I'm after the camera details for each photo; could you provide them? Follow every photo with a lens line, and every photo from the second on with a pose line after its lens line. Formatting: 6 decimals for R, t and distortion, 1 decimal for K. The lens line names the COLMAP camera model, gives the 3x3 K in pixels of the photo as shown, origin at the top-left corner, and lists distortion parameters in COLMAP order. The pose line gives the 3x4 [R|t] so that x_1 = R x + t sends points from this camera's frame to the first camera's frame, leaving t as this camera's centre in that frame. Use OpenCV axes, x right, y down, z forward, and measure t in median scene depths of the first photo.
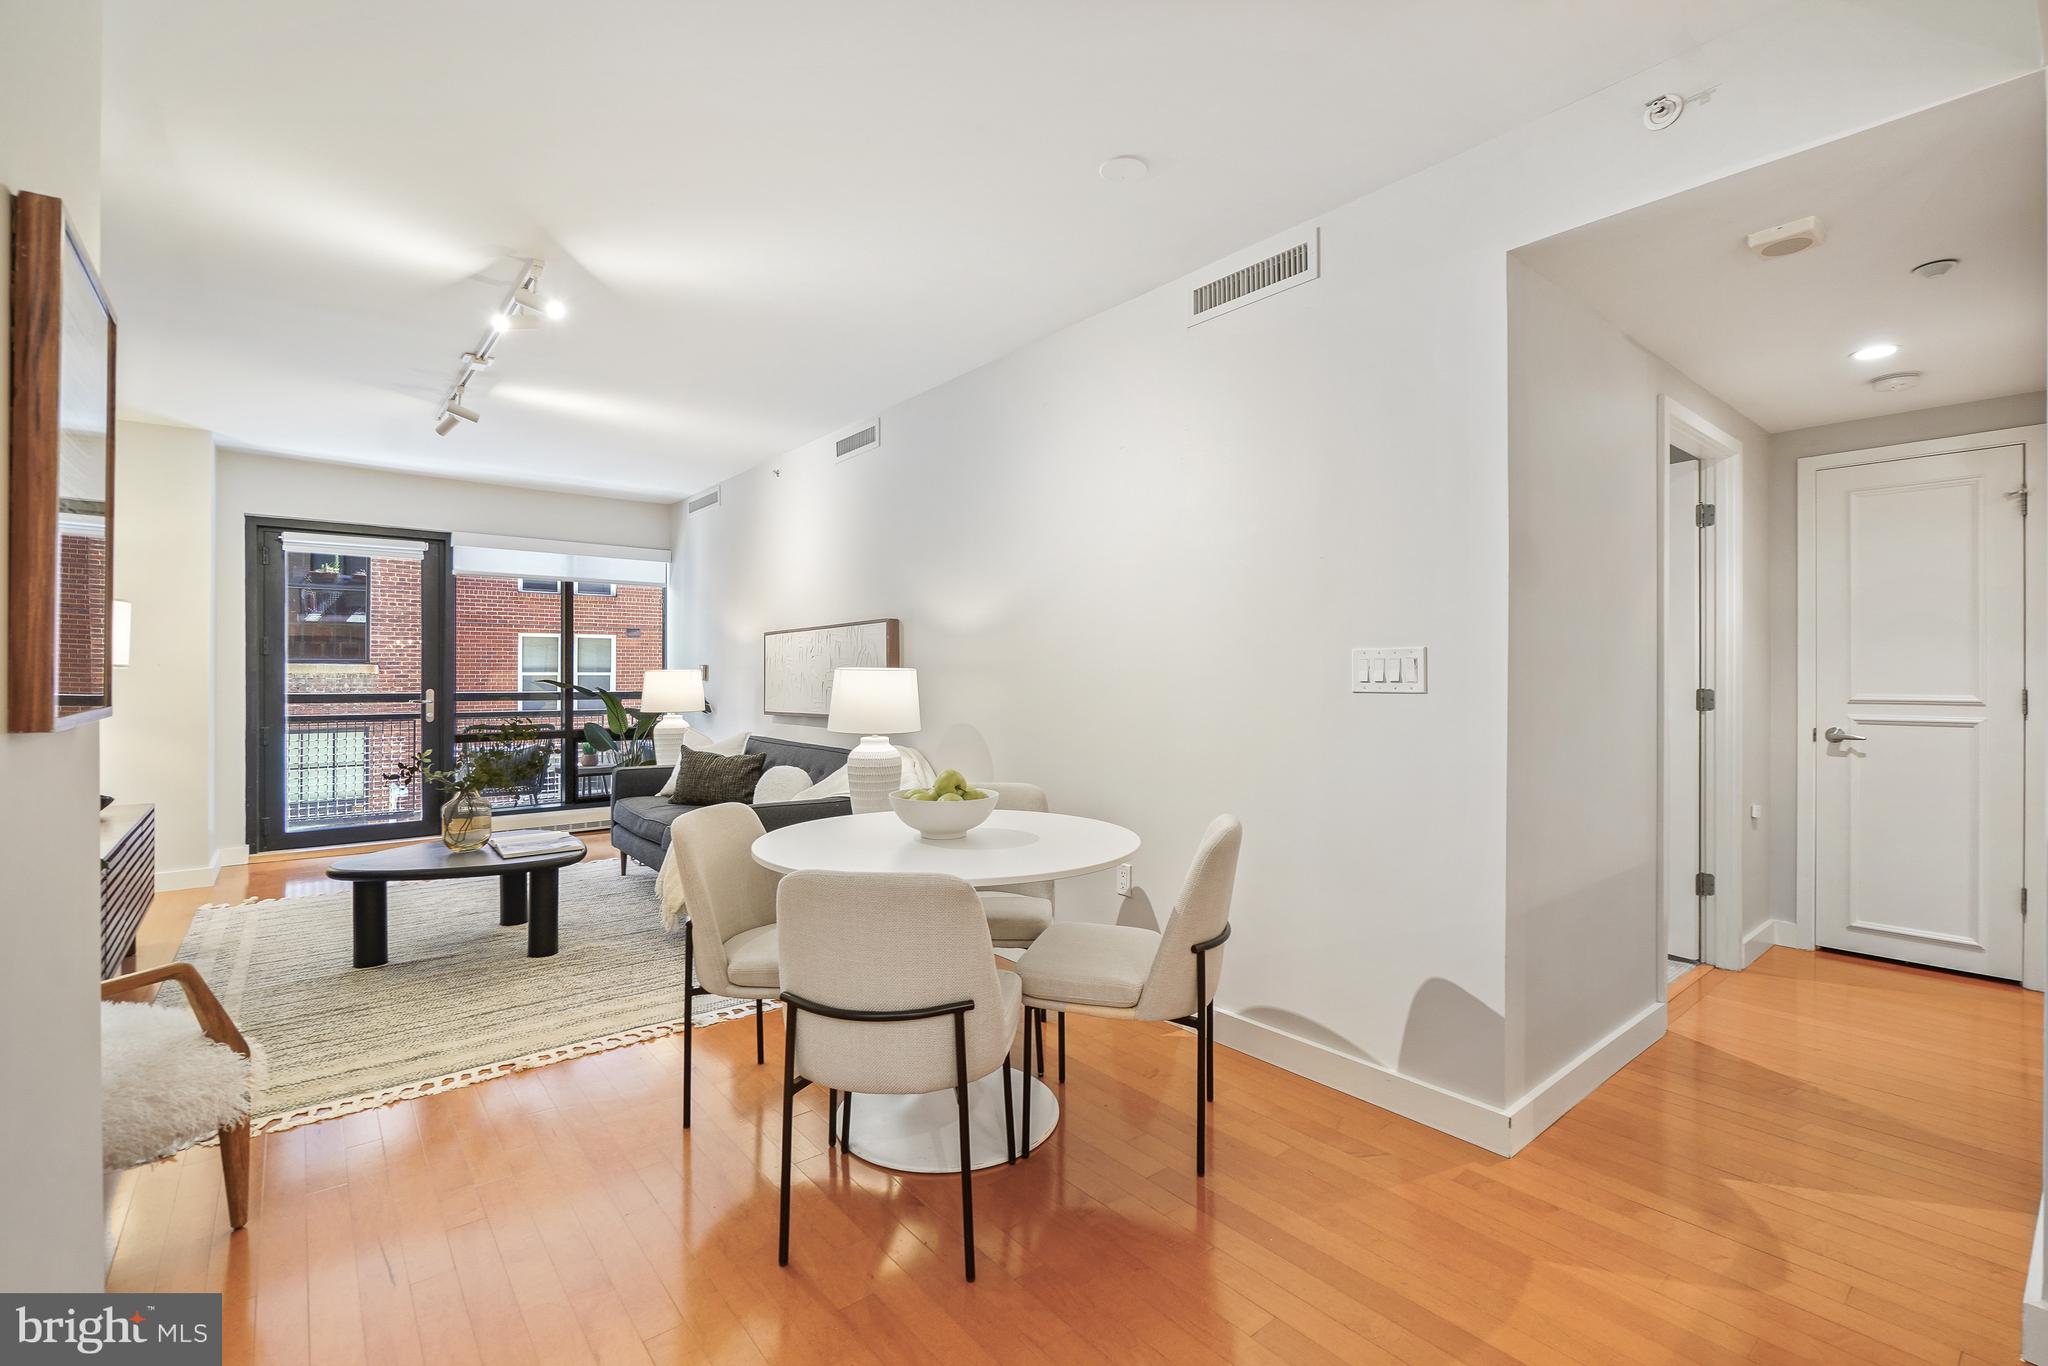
lens RADIAL K [[896.8, 0, 1050.8], [0, 896.8, 689.8], [0, 0, 1]] dist [0.001441, 0.000383]
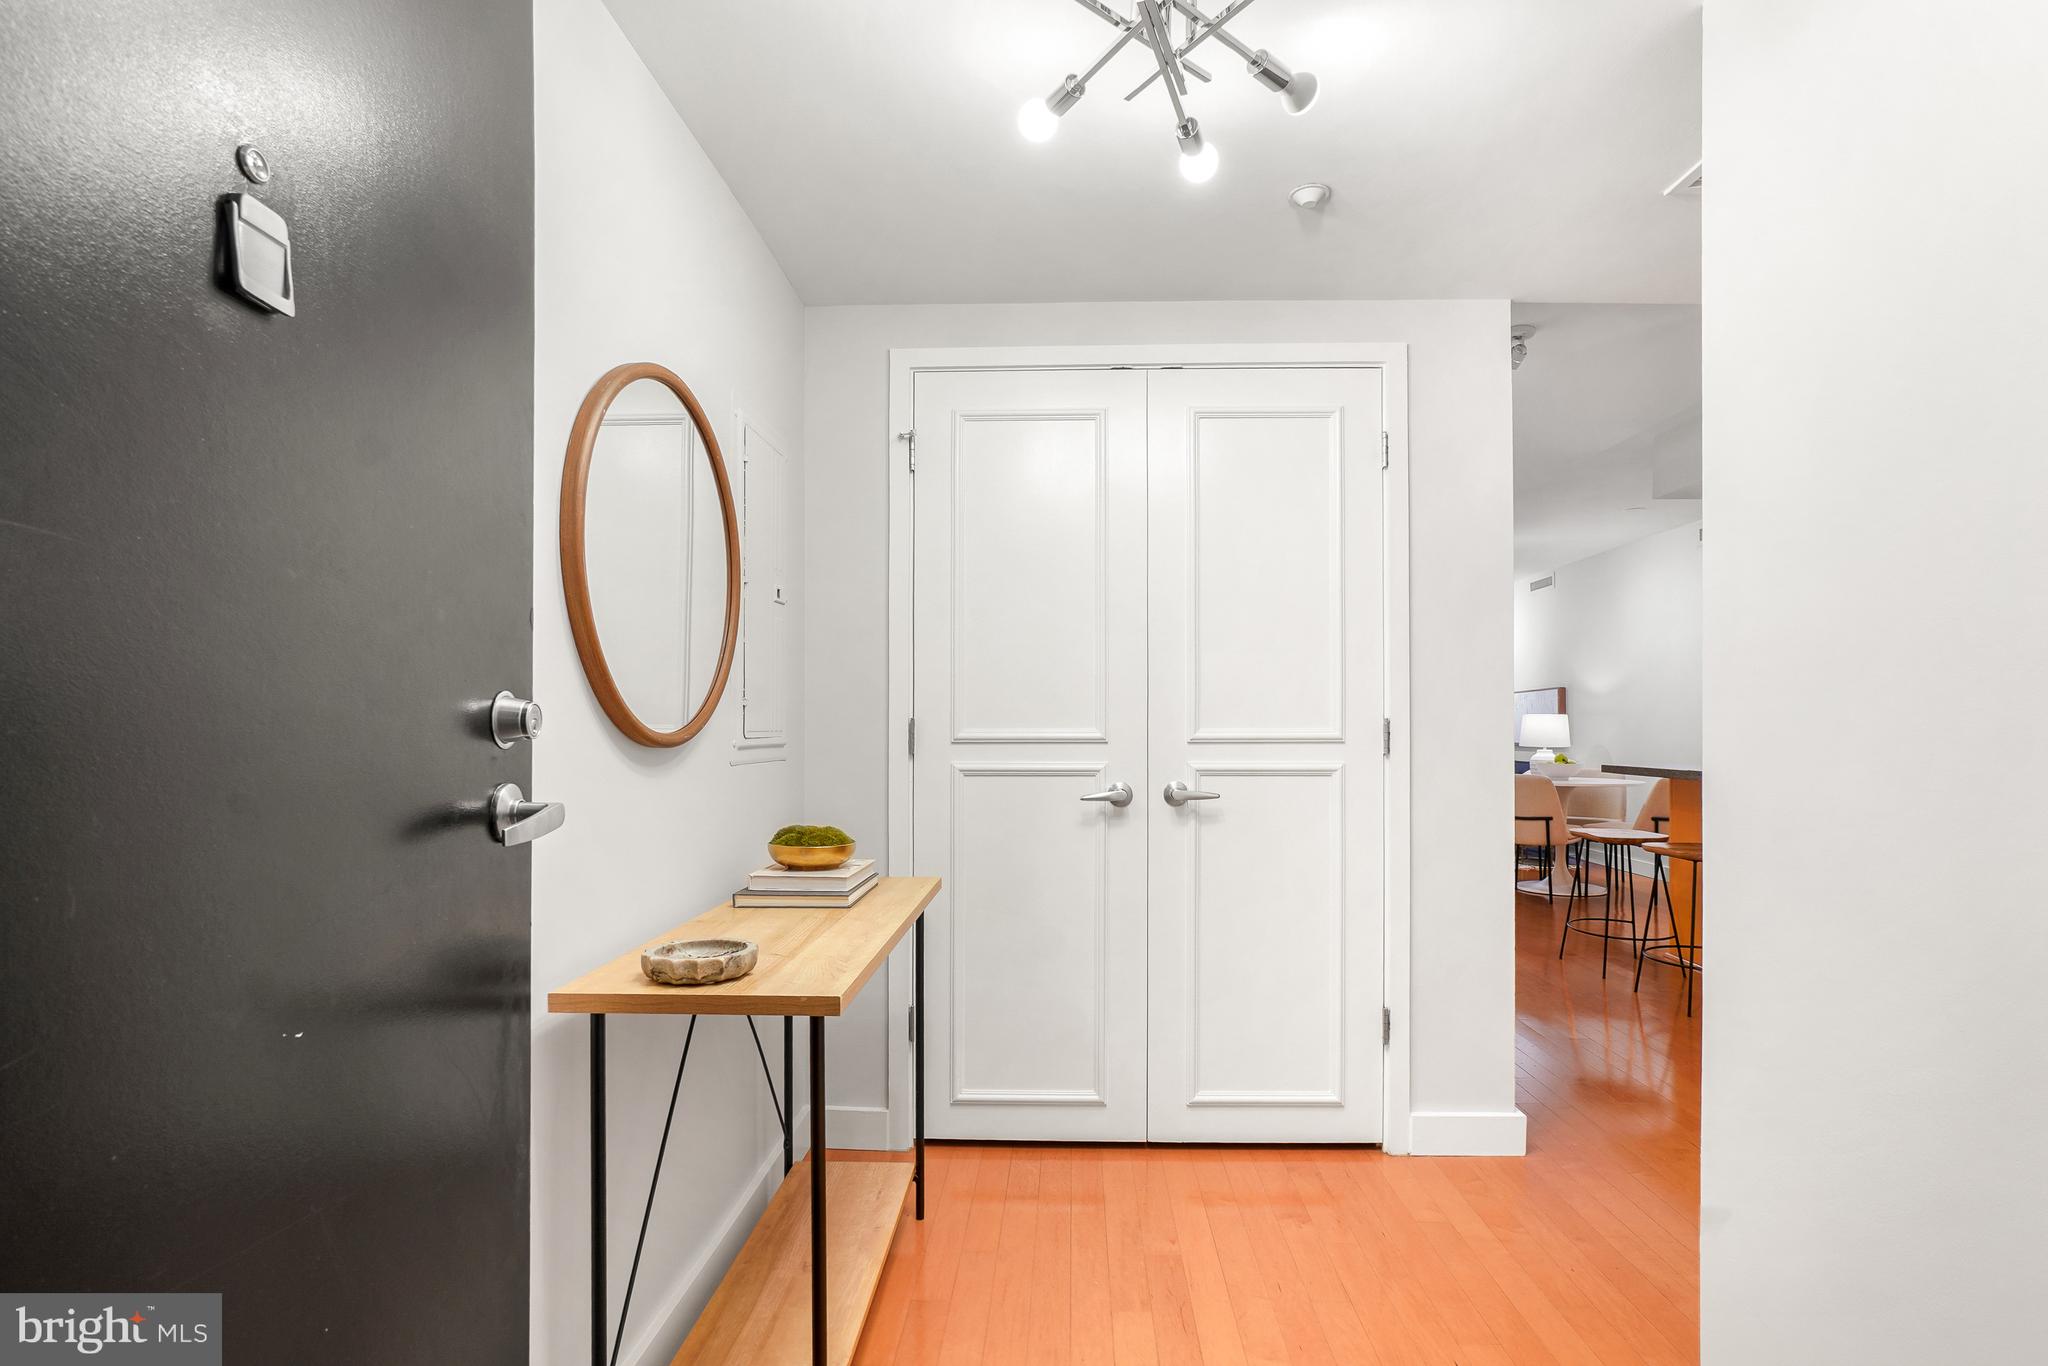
lens RADIAL K [[1042.0, 0, 1024.0], [0, 1042.0, 683.0], [0, 0, 1]] dist [-0.000498, -0.000127]
pose [[0.744505, -0.020569, -0.667300, 0.287473], [-0.017819, 0.998557, -0.050661, 0.025623], [0.667379, 0.049608, 0.743064, -0.875792]]
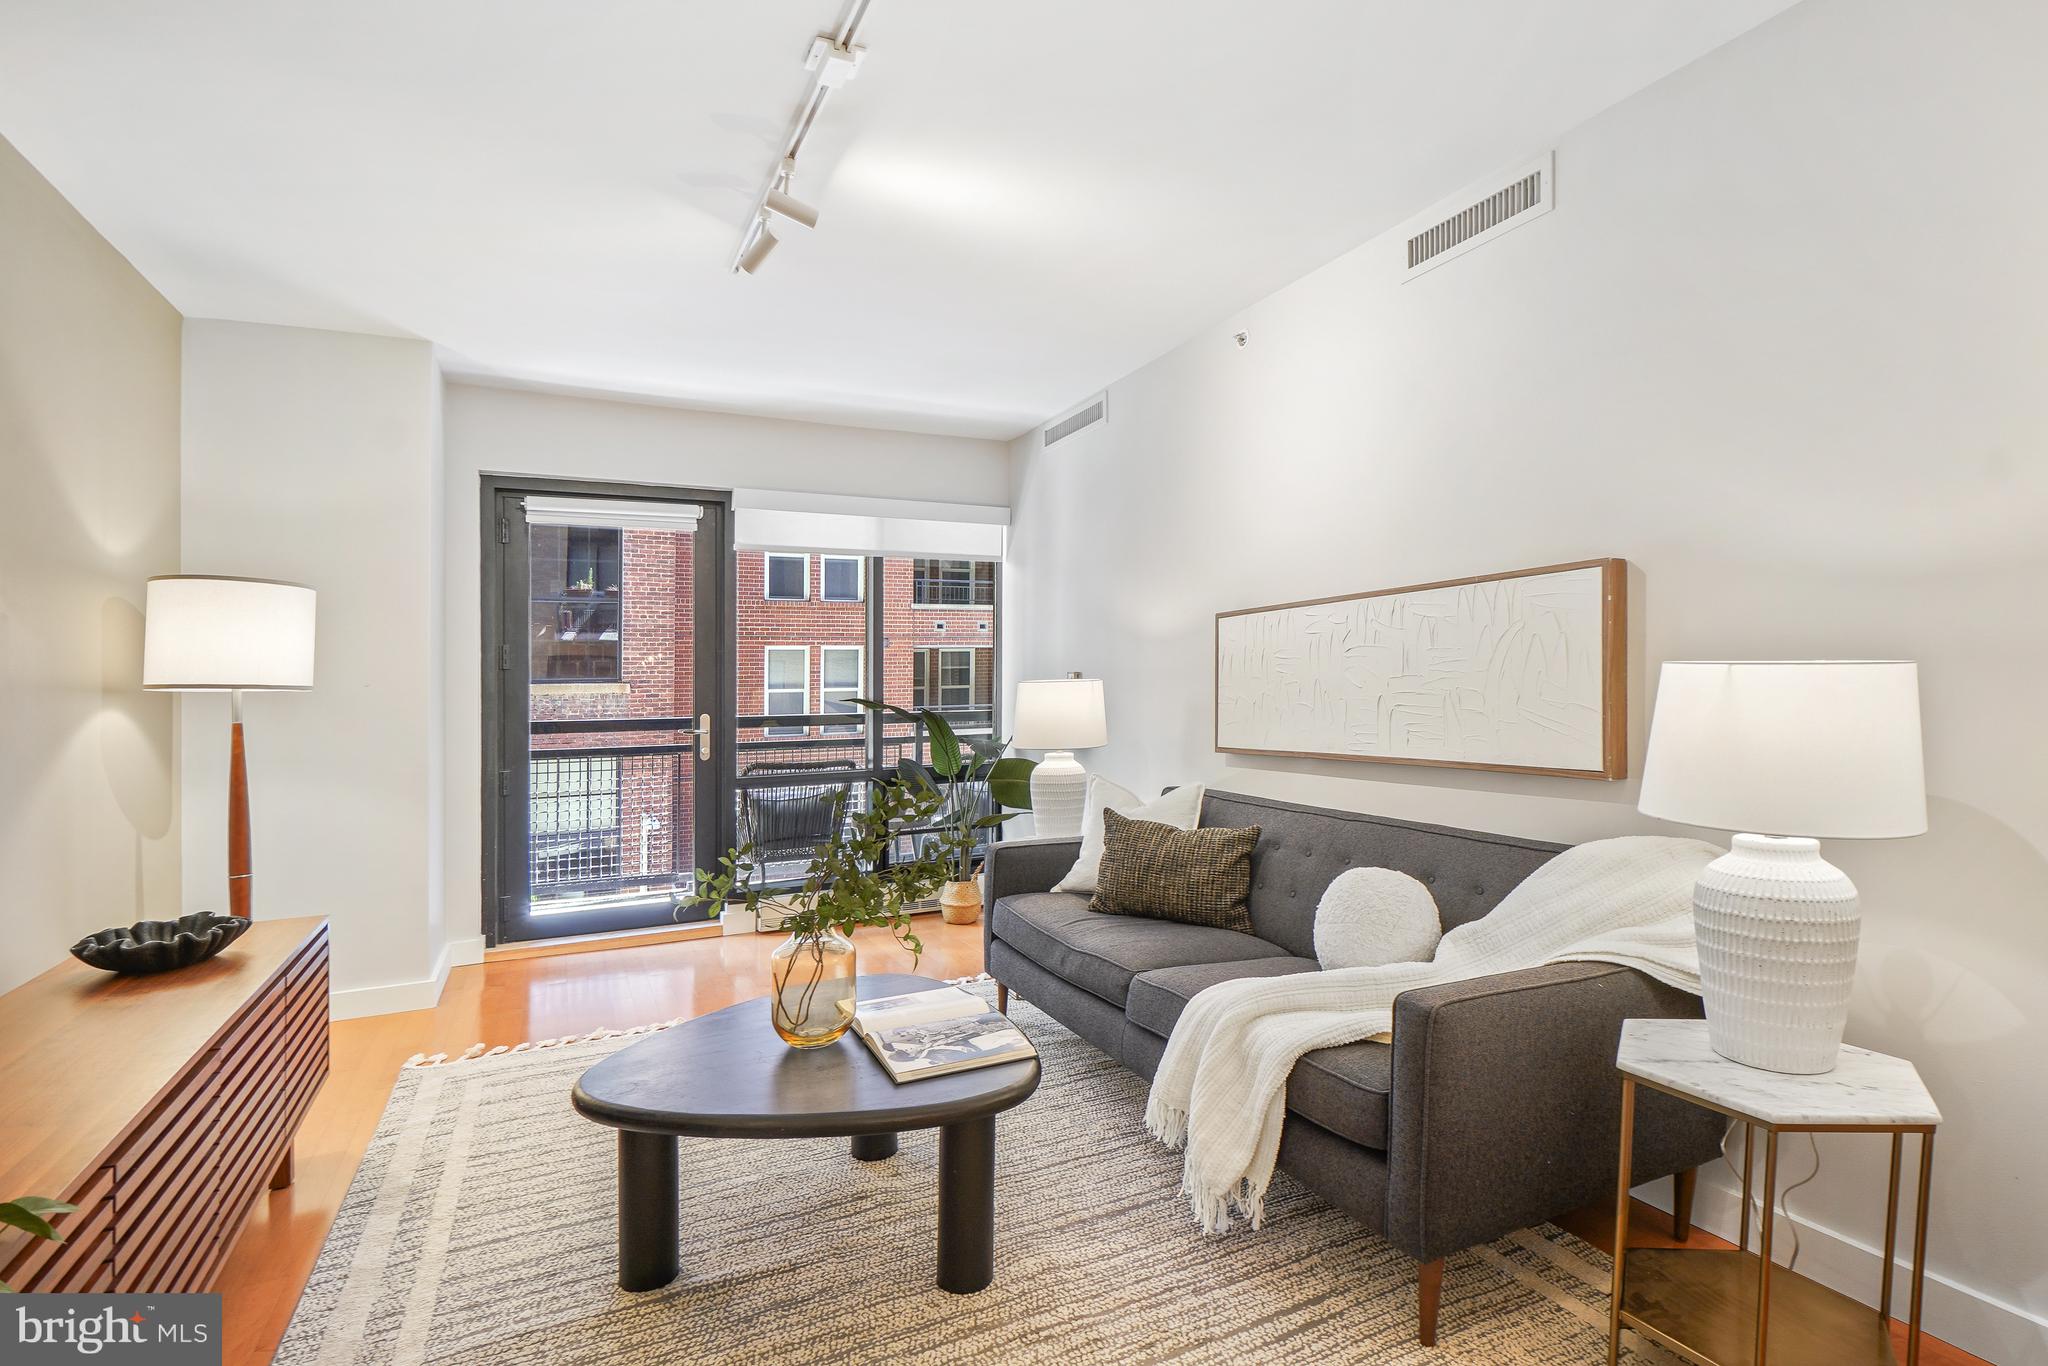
lens RADIAL K [[1000.1, 0, 1053.7], [0, 1000.1, 674.6], [0, 0, 1]] dist [0.004141, 0.000072]
pose [[0.971579, -0.019694, -0.235895, -0.239715], [0.013232, 0.999493, -0.028945, -0.005460], [0.236345, 0.025001, 0.971347, 0.300776]]
